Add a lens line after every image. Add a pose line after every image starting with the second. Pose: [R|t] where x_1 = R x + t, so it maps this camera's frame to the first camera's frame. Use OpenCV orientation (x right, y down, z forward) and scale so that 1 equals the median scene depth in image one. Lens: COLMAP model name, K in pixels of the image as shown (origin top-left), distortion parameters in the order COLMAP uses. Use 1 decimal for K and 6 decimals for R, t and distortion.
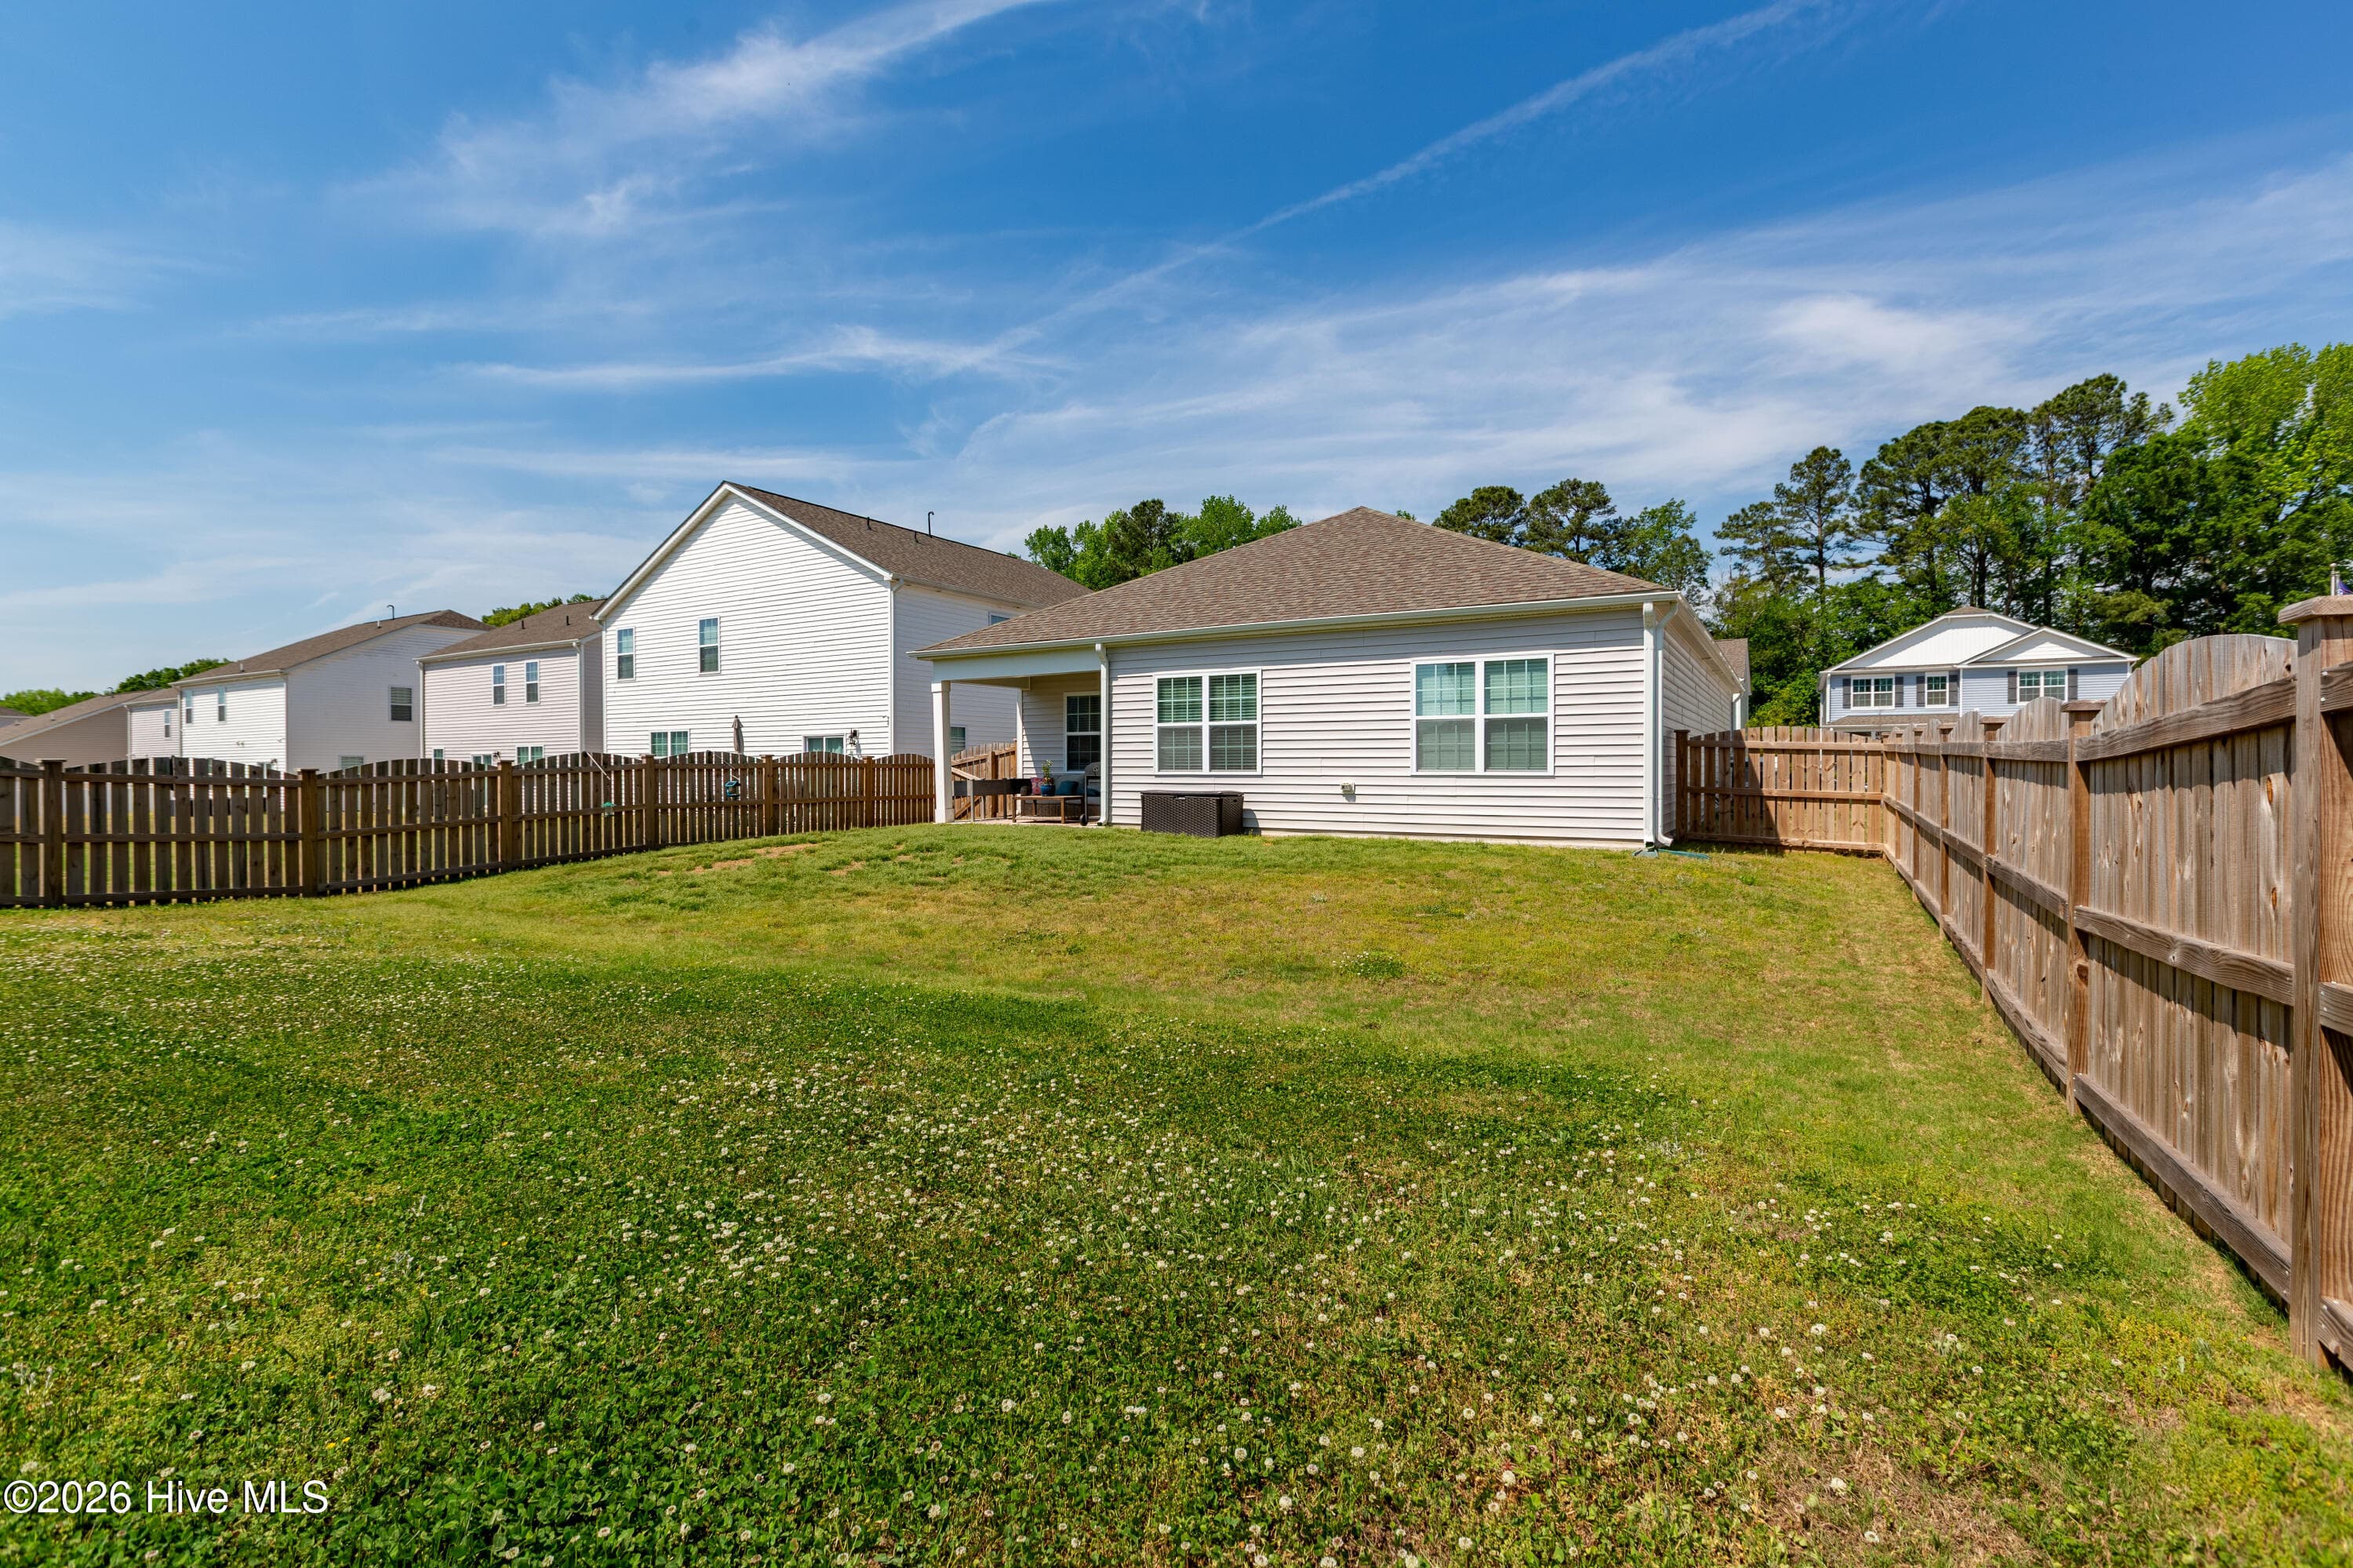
lens RADIAL K [[1060.0, 0, 1174.2], [0, 1060.0, 769.3], [0, 0, 1]] dist [0.002866, 0.000981]
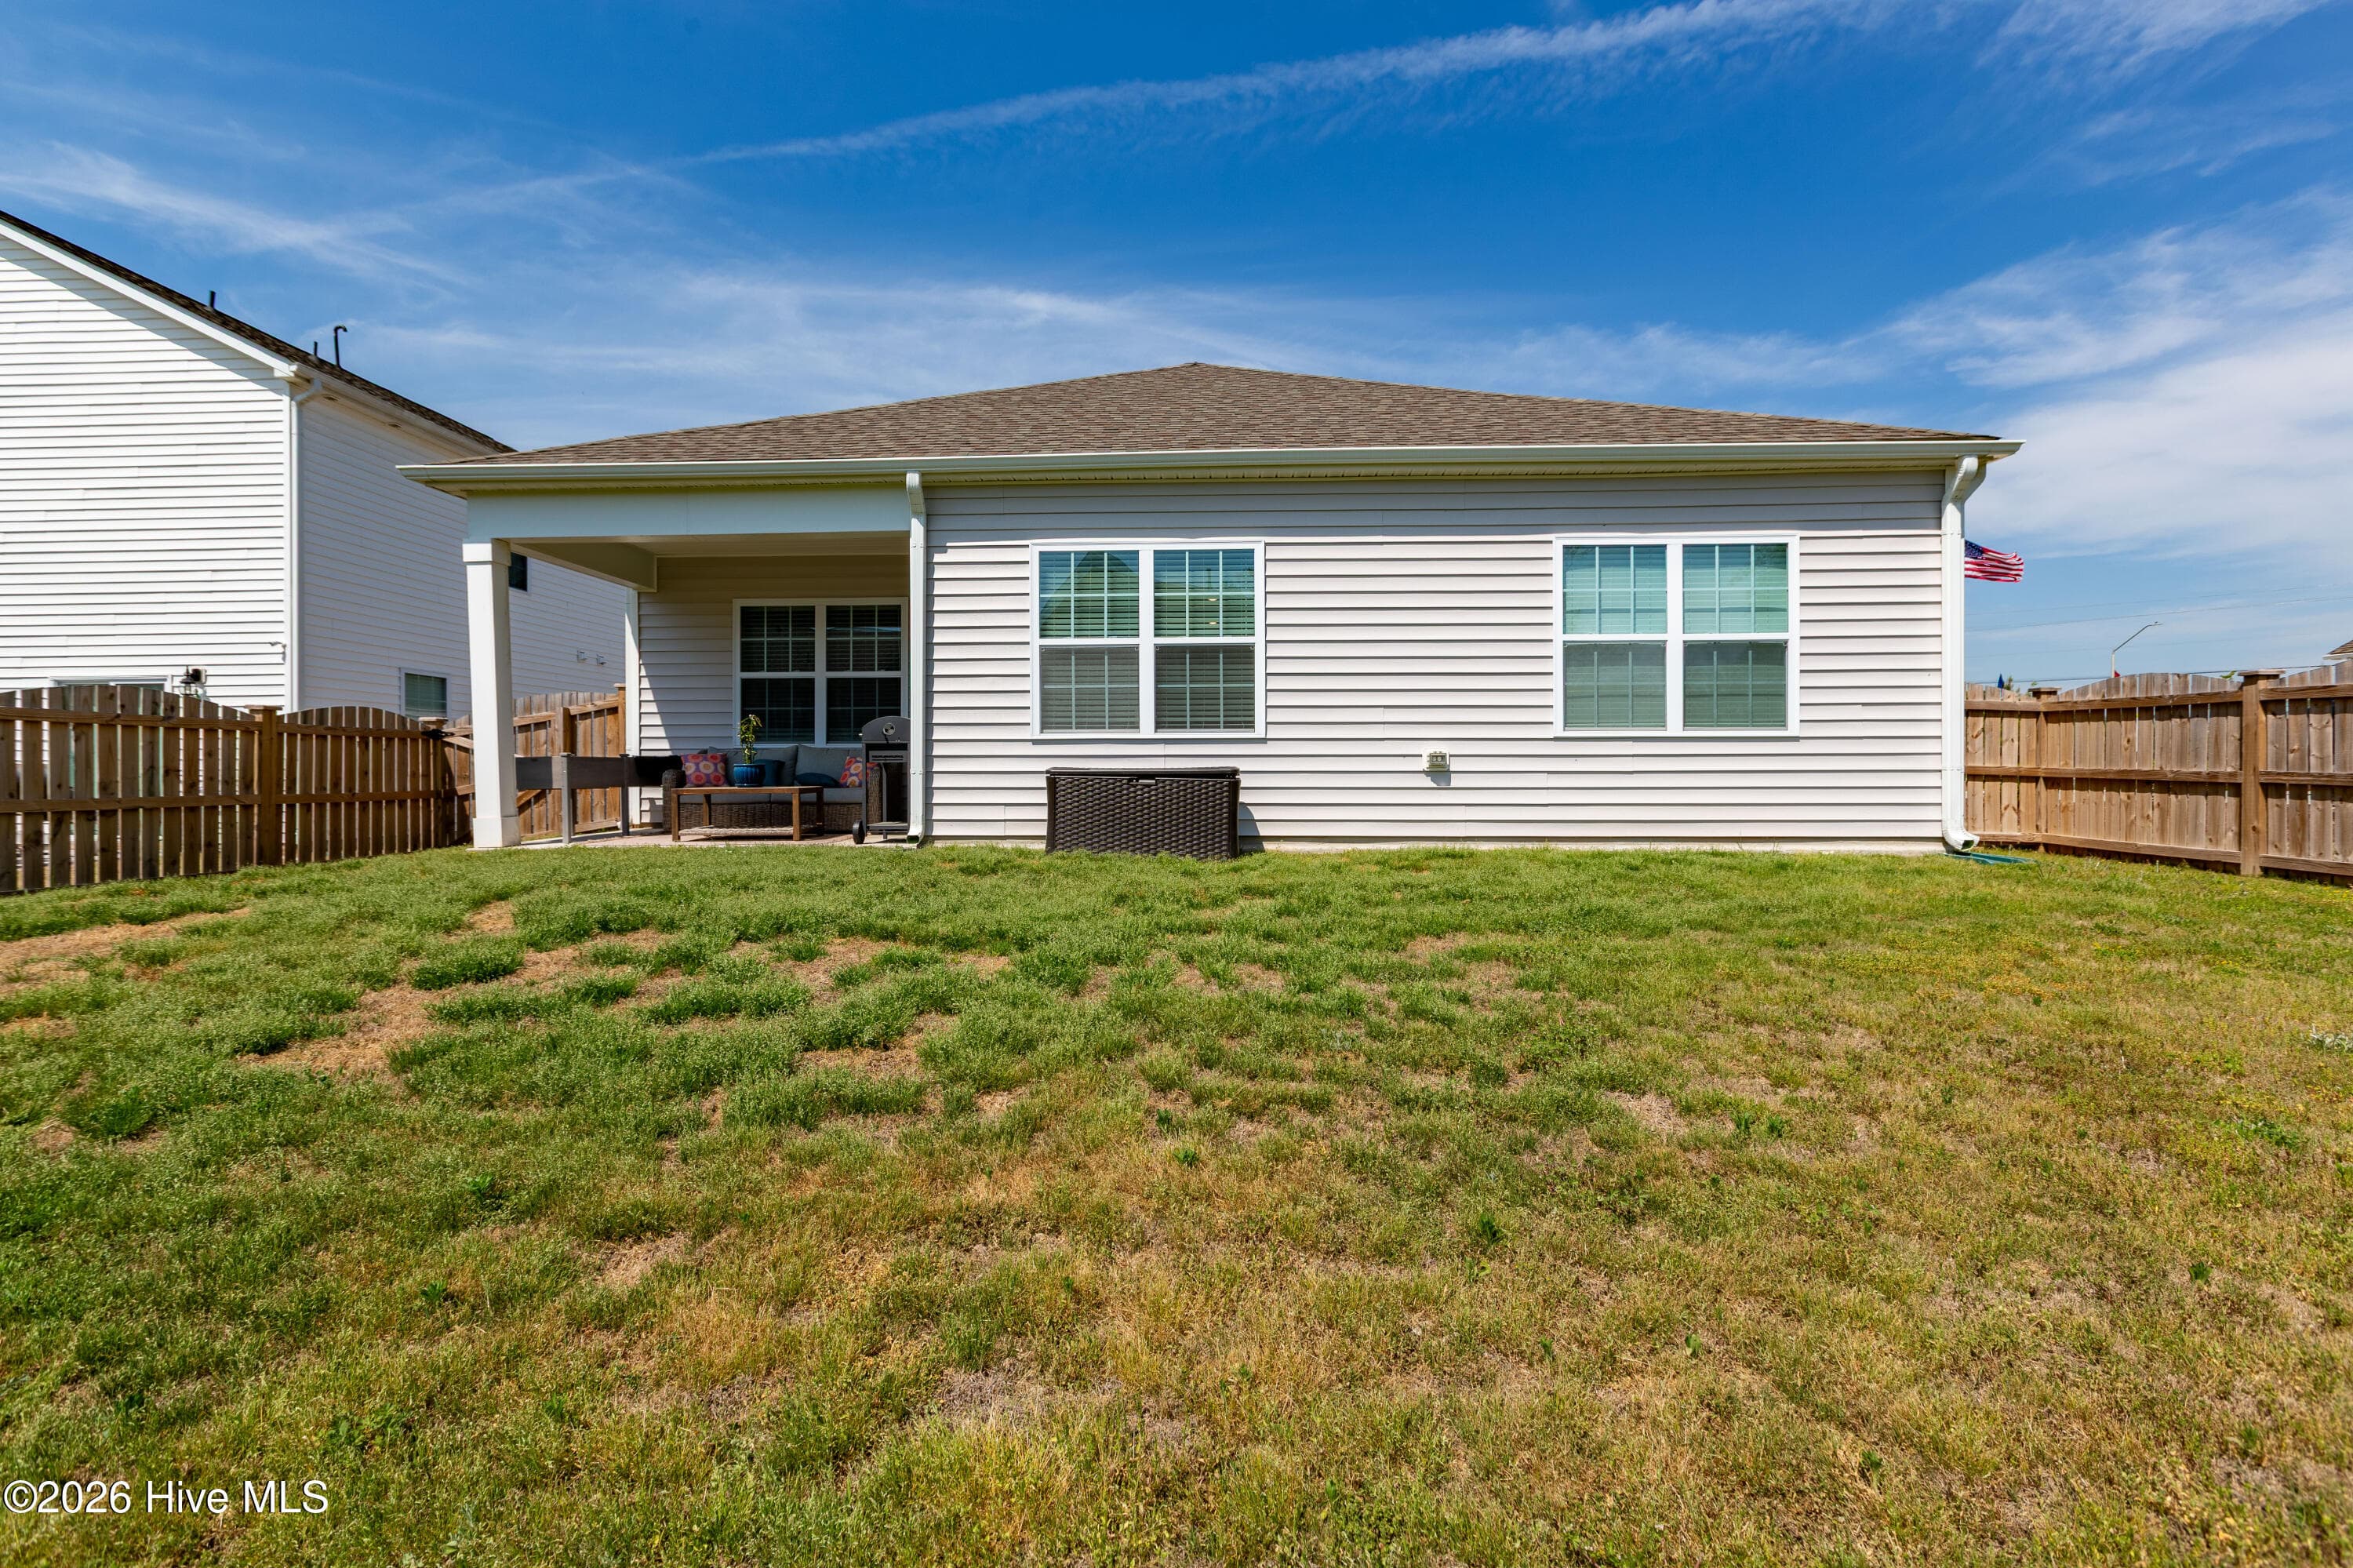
lens RADIAL K [[1060.0, 0, 1174.2], [0, 1060.0, 769.3], [0, 0, 1]] dist [0.002866, 0.000981]
pose [[0.882160, -0.001827, 0.470945, -0.207421], [0.001385, 0.999998, 0.001284, 0.019825], [-0.470947, -0.000481, 0.882161, 0.535988]]
